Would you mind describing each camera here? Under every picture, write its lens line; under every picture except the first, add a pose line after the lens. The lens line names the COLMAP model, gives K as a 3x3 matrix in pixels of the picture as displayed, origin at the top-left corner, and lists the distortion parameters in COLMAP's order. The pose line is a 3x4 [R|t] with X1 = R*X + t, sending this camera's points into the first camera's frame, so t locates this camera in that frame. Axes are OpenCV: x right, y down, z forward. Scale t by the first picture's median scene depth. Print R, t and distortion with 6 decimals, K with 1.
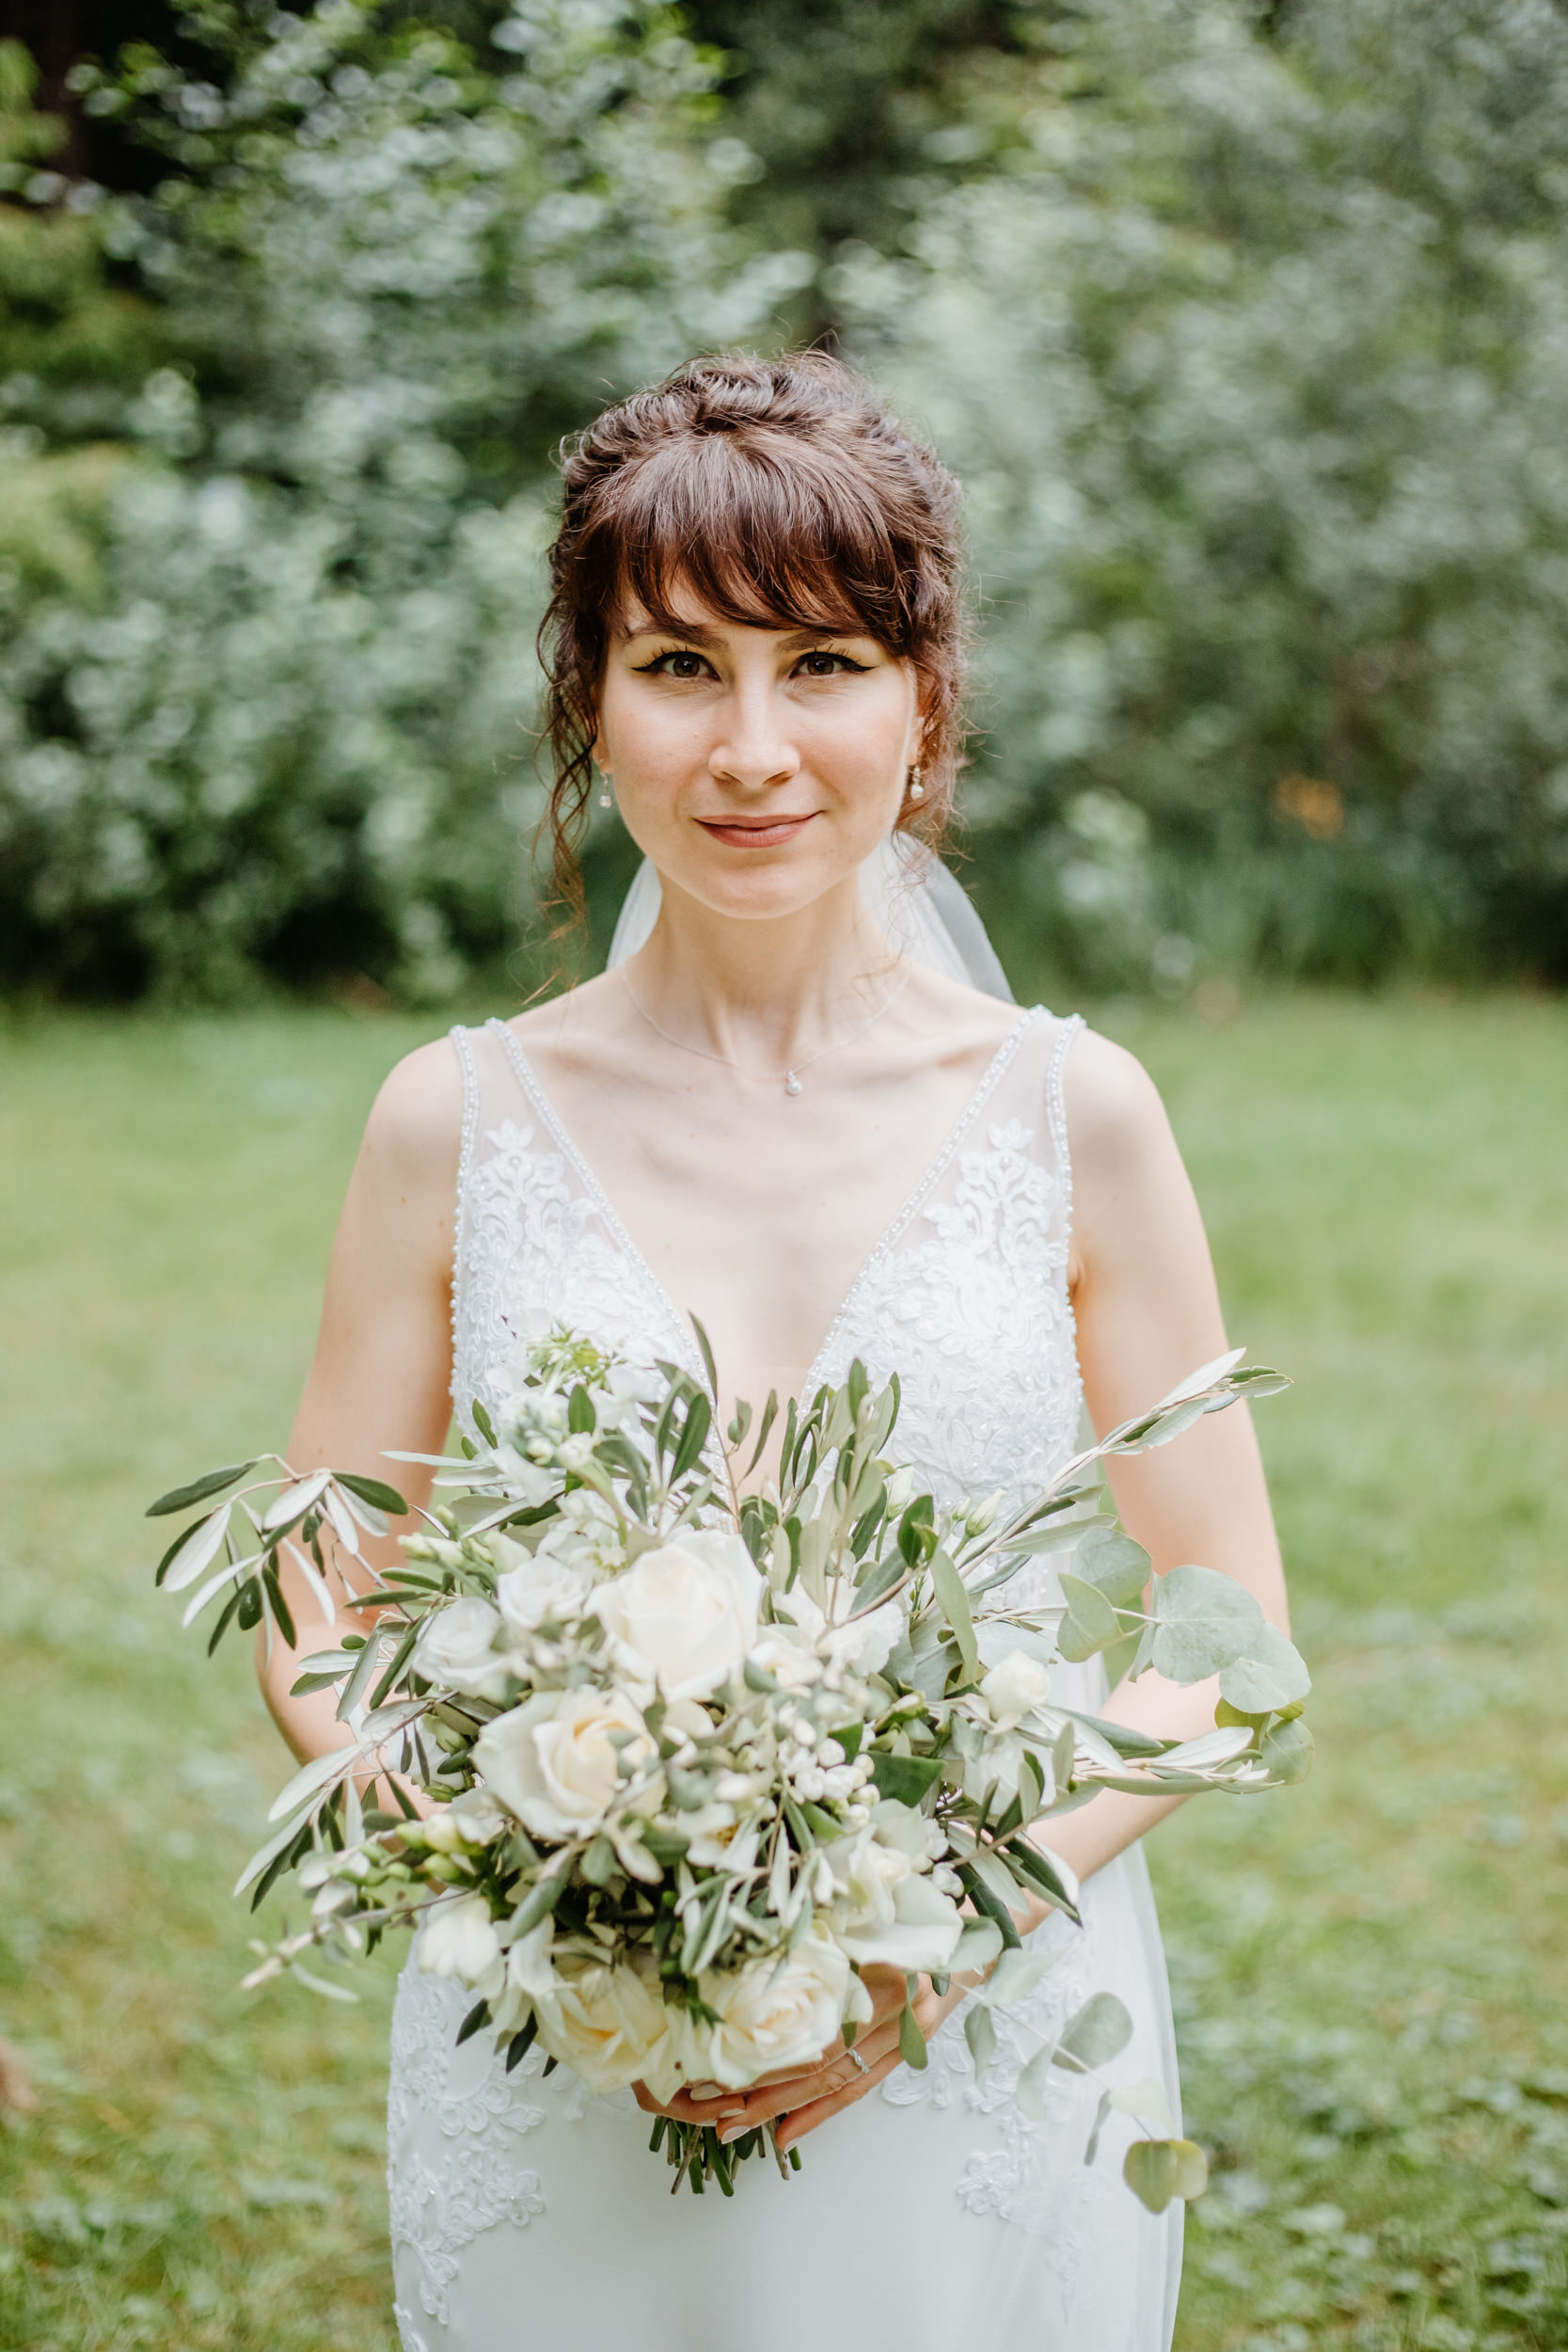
lens RADIAL K [[3583.0, 0, 880.8], [0, 3583.0, 1174.0], [0, 0, 1]] dist [-0.085040, 0.000000]
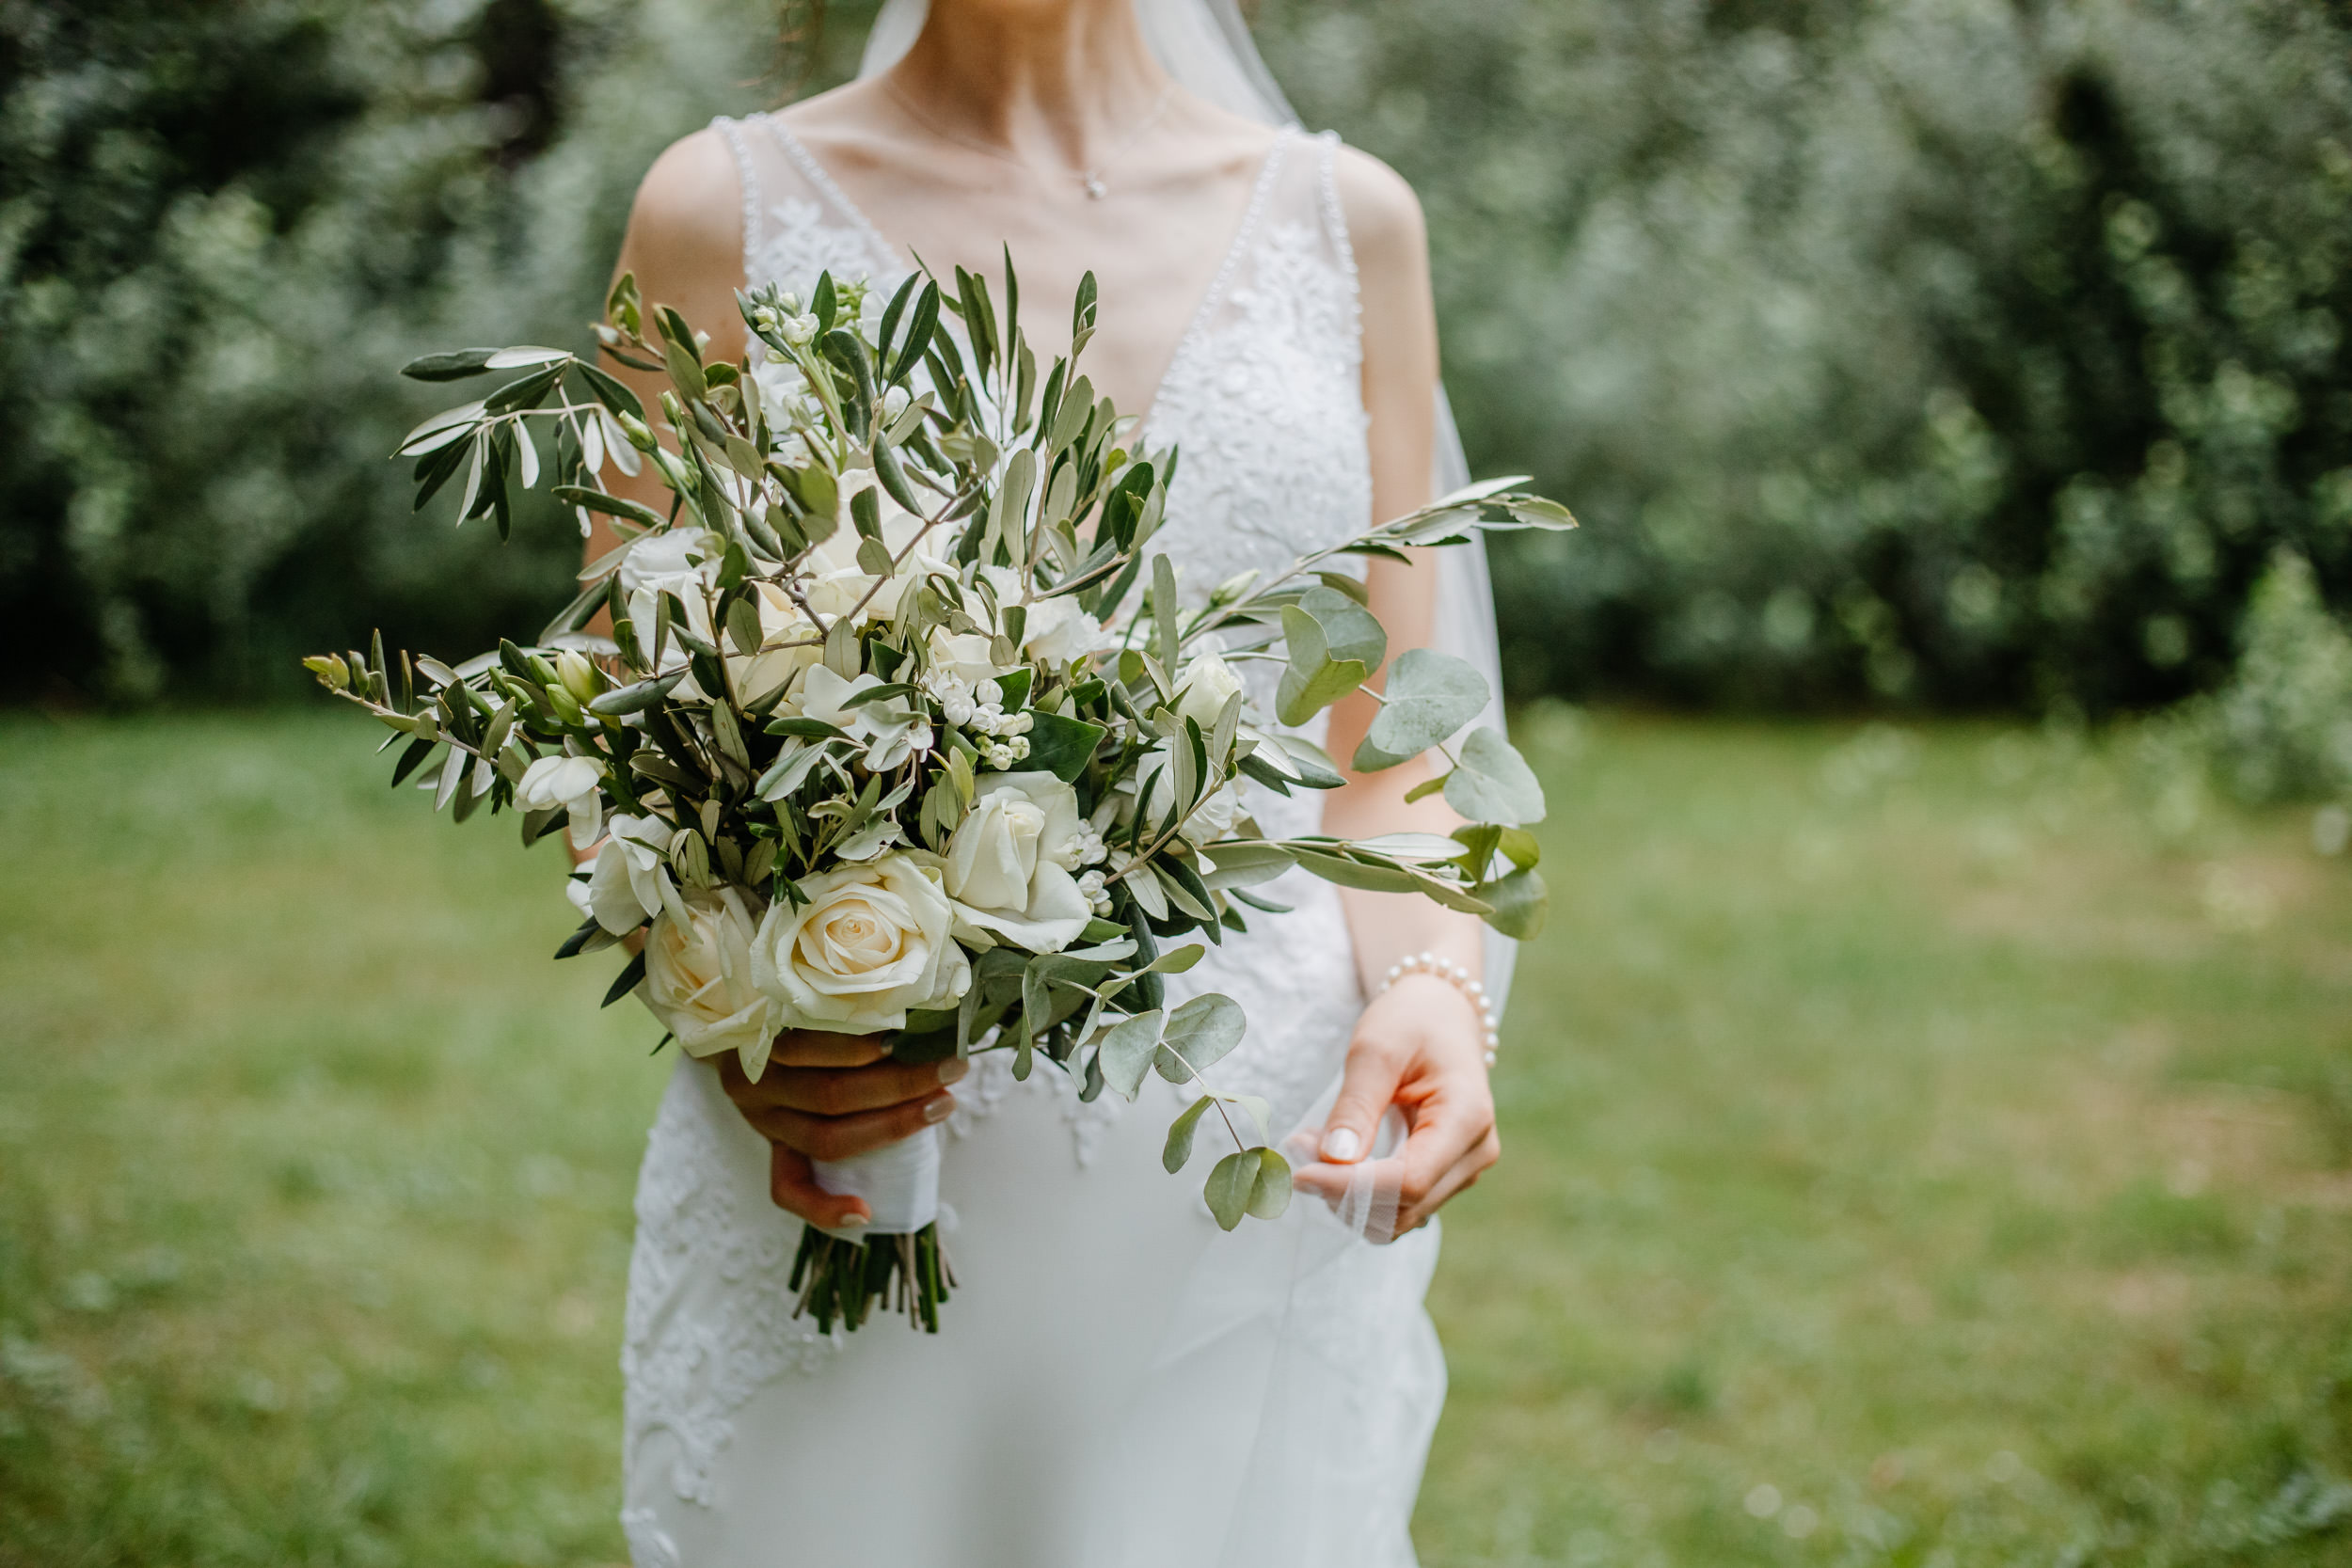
lens RADIAL K [[3583.0, 0, 1164.7], [0, 3583.0, 790.7], [0, 0, 1]] dist [-0.085040, 0.000000]
pose [[0.983215, 0.004111, 0.182404, -0.026401], [0.005517, 0.998619, -0.052249, 0.028078], [-0.182367, 0.052379, 0.981834, 0.008280]]
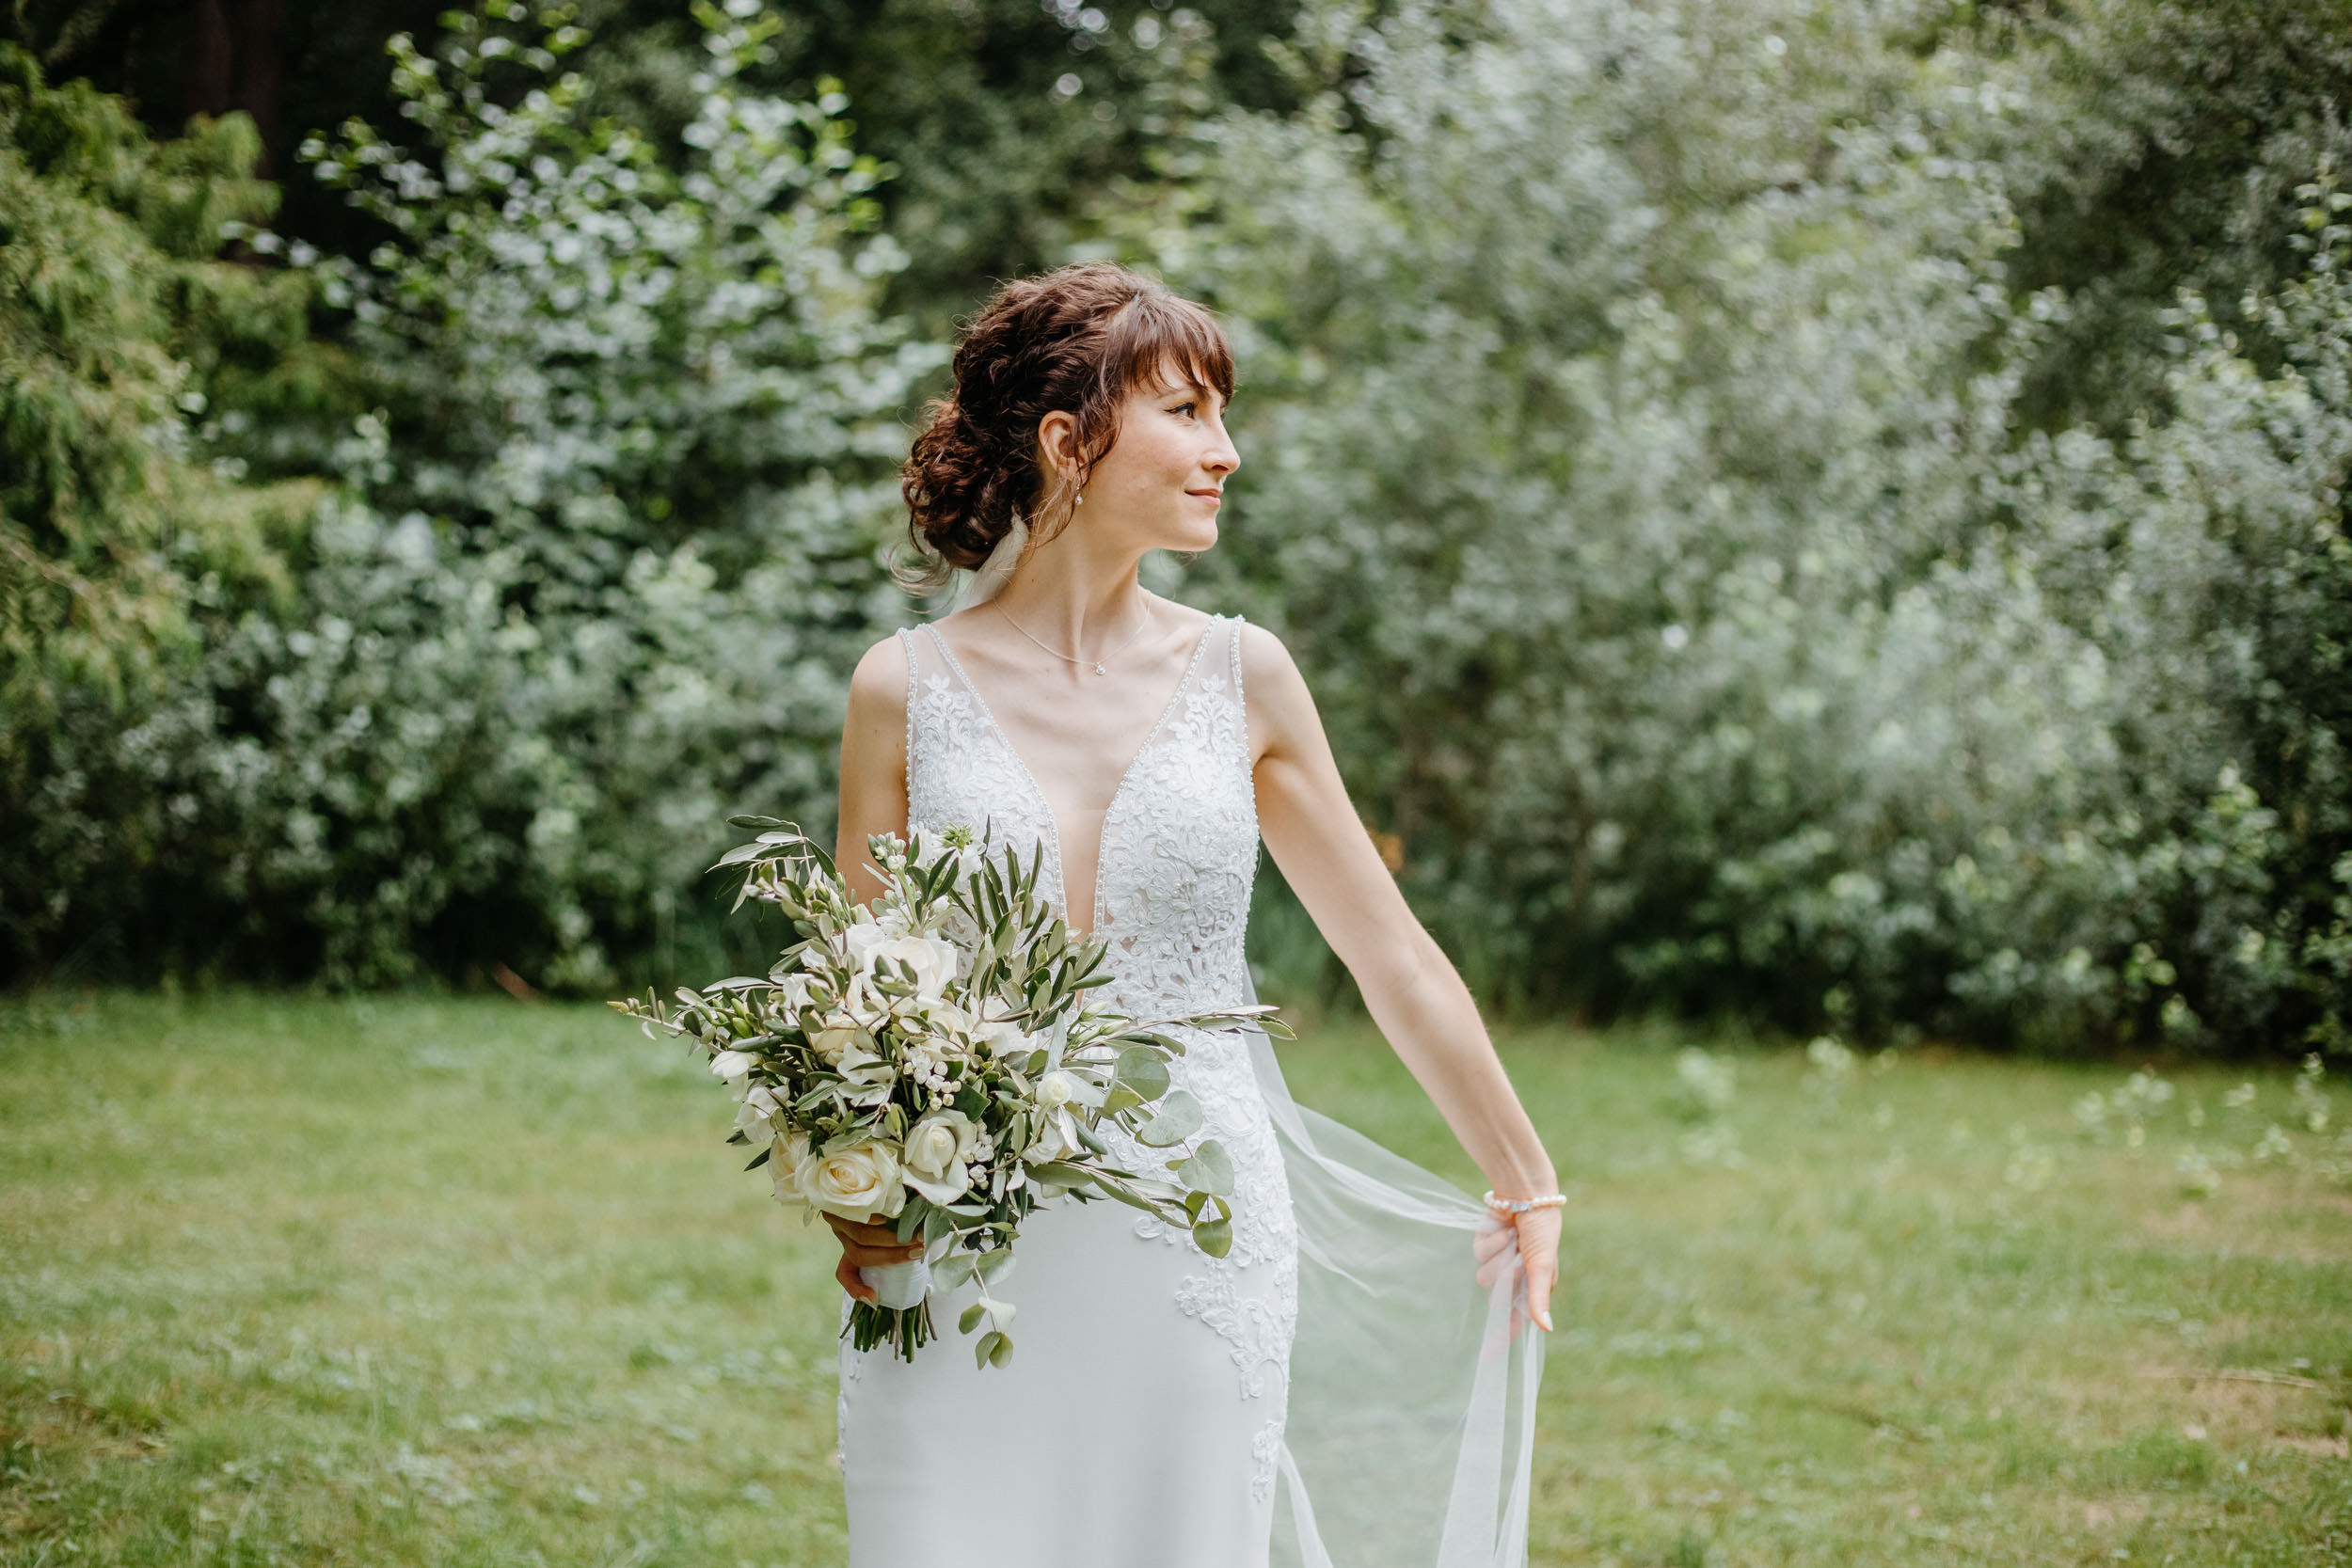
lens RADIAL K [[3583.0, 0, 1187.4], [0, 3583.0, 793.0], [0, 0, 1]] dist [-0.085040, 0.000000]
pose [[0.997159, 0.047313, 0.058615, -0.005591], [-0.038809, 0.989594, -0.138555, 0.037366], [-0.064560, 0.135887, 0.988619, -0.104914]]
